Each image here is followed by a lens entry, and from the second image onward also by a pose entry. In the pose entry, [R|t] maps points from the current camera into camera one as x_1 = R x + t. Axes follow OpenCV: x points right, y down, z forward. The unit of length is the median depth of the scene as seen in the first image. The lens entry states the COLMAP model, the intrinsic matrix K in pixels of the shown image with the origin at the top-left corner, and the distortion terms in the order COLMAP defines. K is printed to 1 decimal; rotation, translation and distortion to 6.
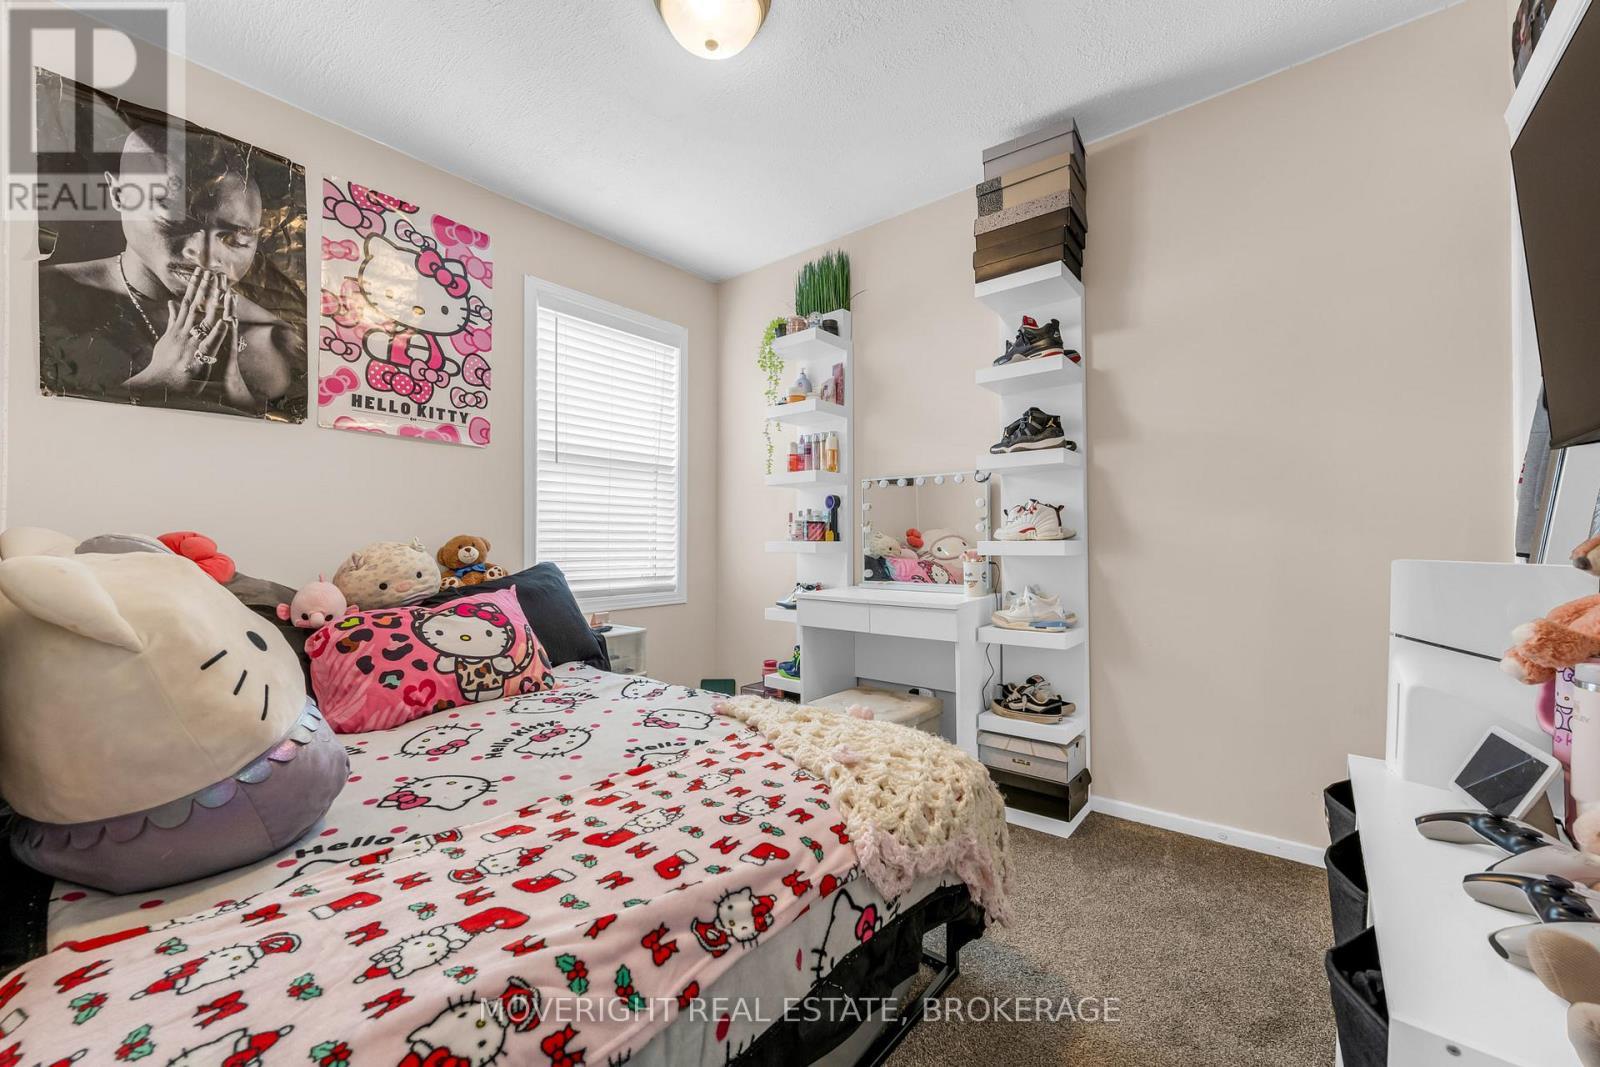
lens RADIAL K [[632.1, 0, 800.0], [0, 632.1, 533.5], [0, 0, 1]] dist [-0.001594, -0.000072]
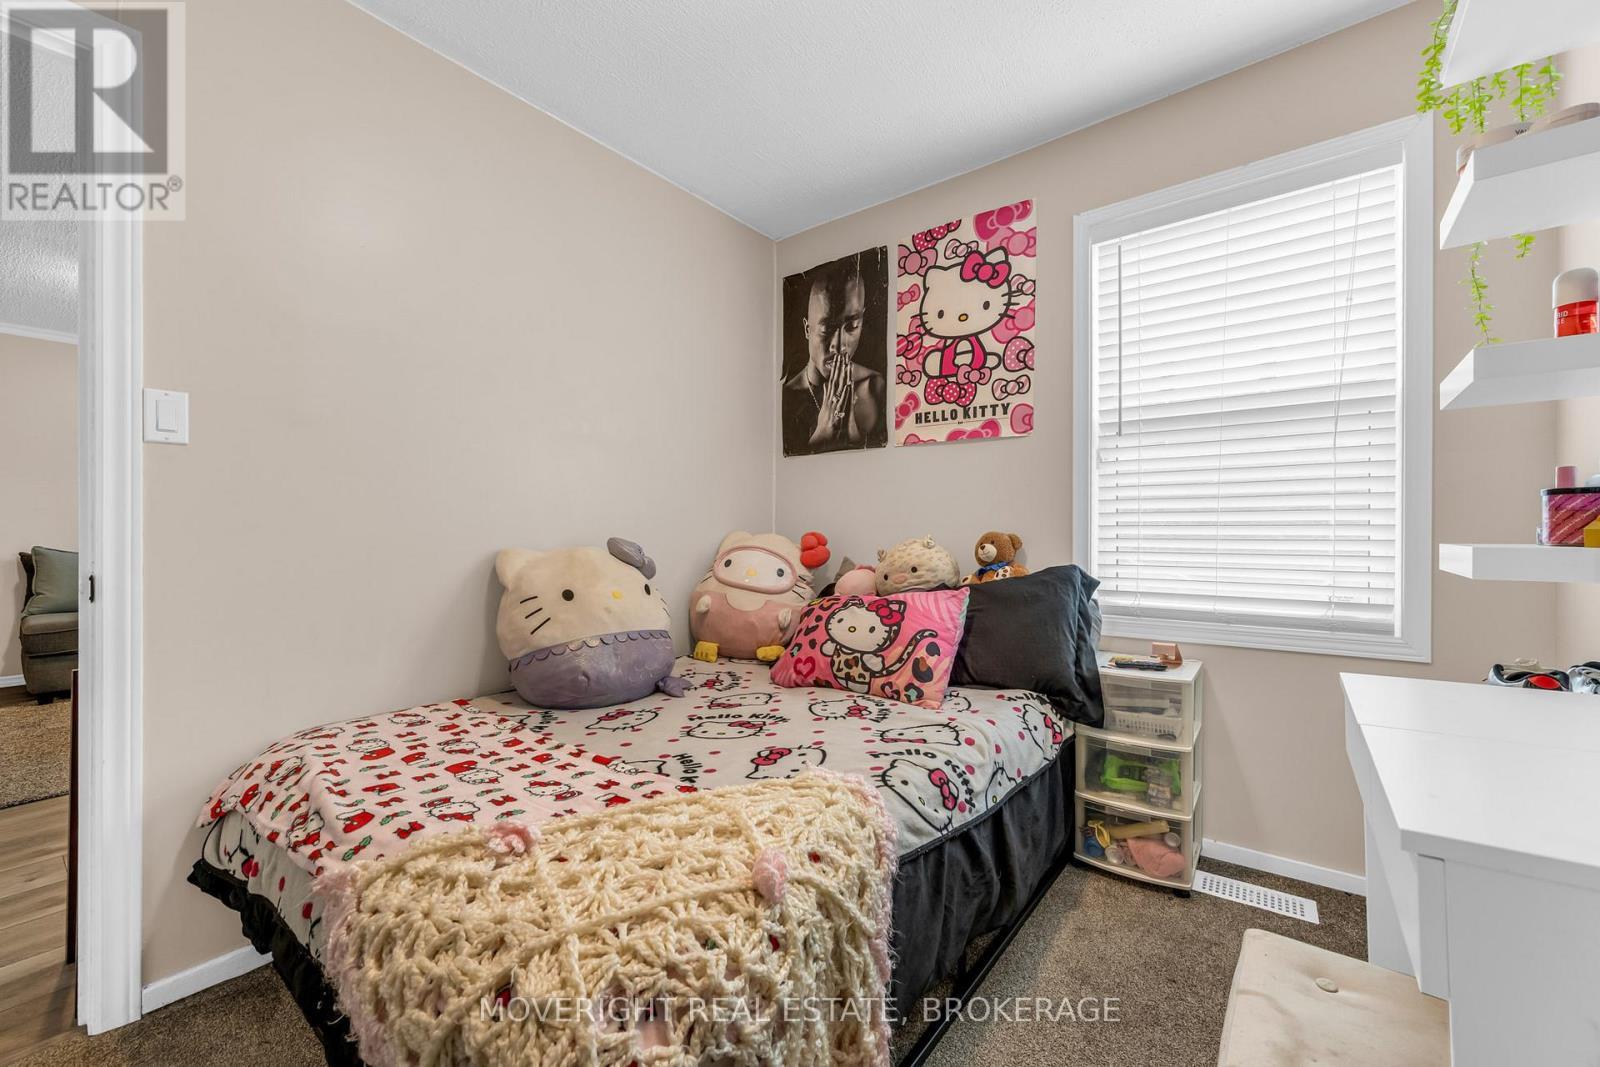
lens RADIAL K [[632.1, 0, 800.0], [0, 632.1, 533.5], [0, 0, 1]] dist [-0.001594, -0.000072]
pose [[0.021100, 0.001809, -0.999776, 0.564273], [0.015376, 0.999880, 0.002134, -0.002903], [0.999659, -0.015418, 0.021070, 0.908060]]
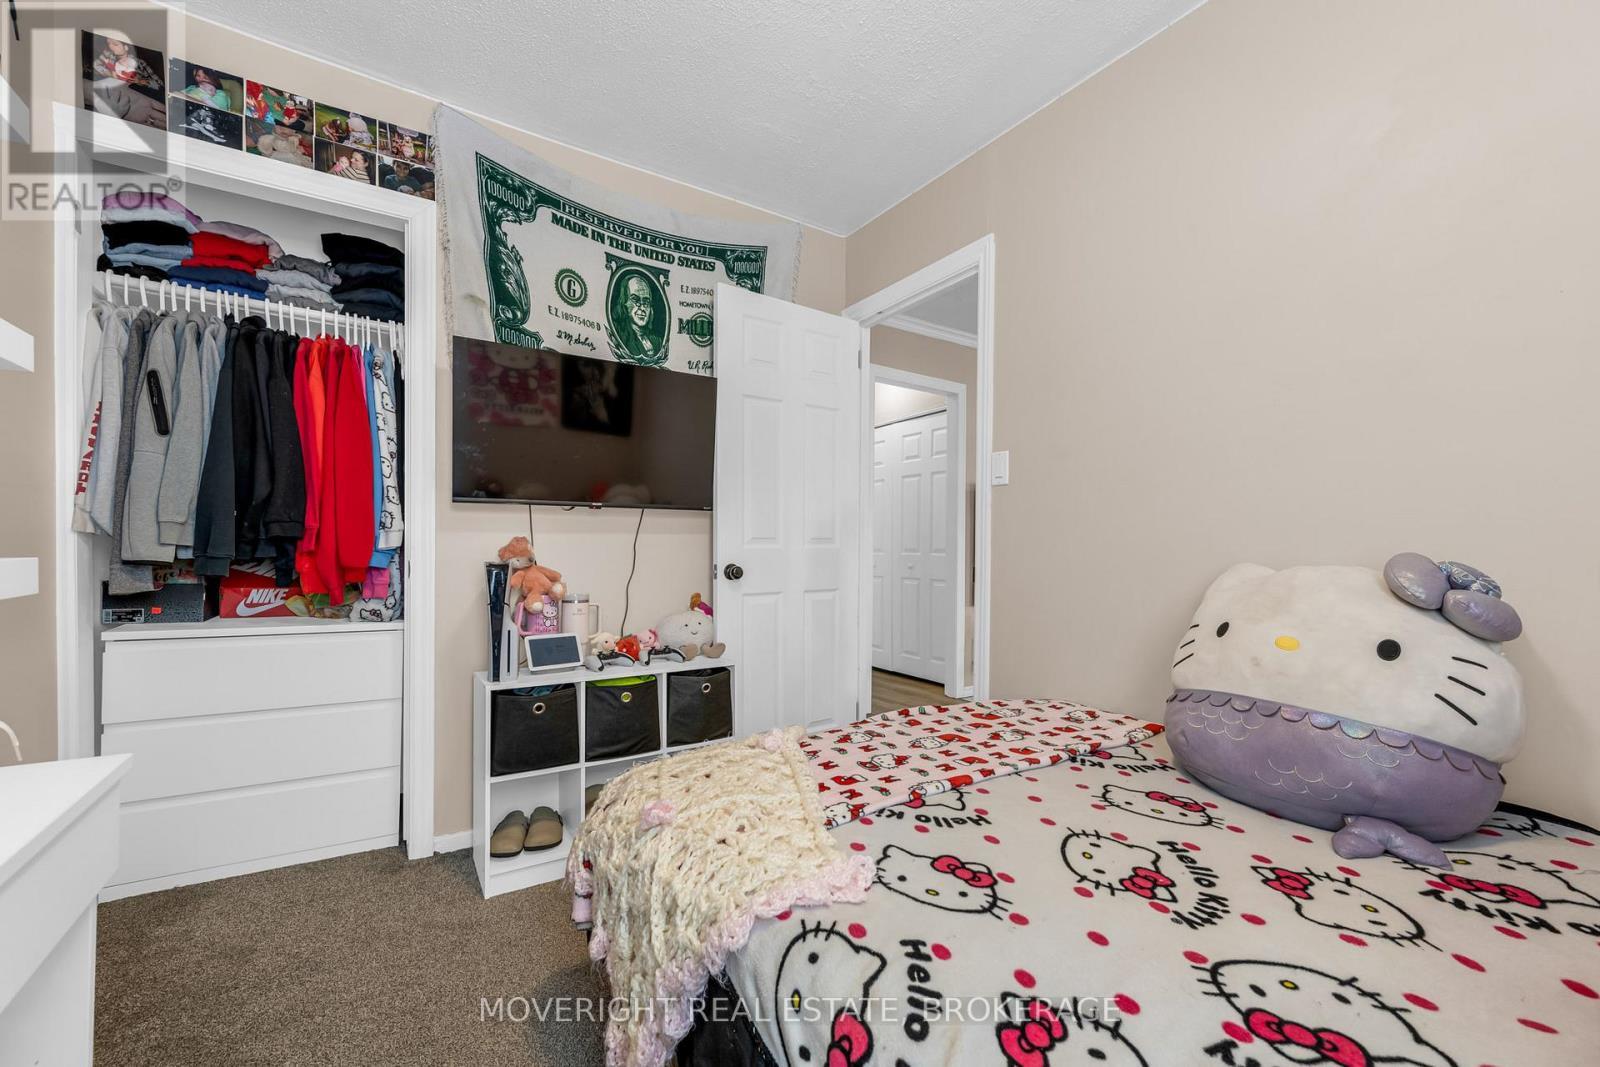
lens RADIAL K [[632.1, 0, 800.0], [0, 632.1, 533.5], [0, 0, 1]] dist [-0.001594, -0.000072]
pose [[-0.951238, 0.000684, 0.308457, -0.227734], [-0.007964, 0.999610, -0.026776, 0.003417], [-0.308355, -0.027927, -0.950861, 1.428329]]
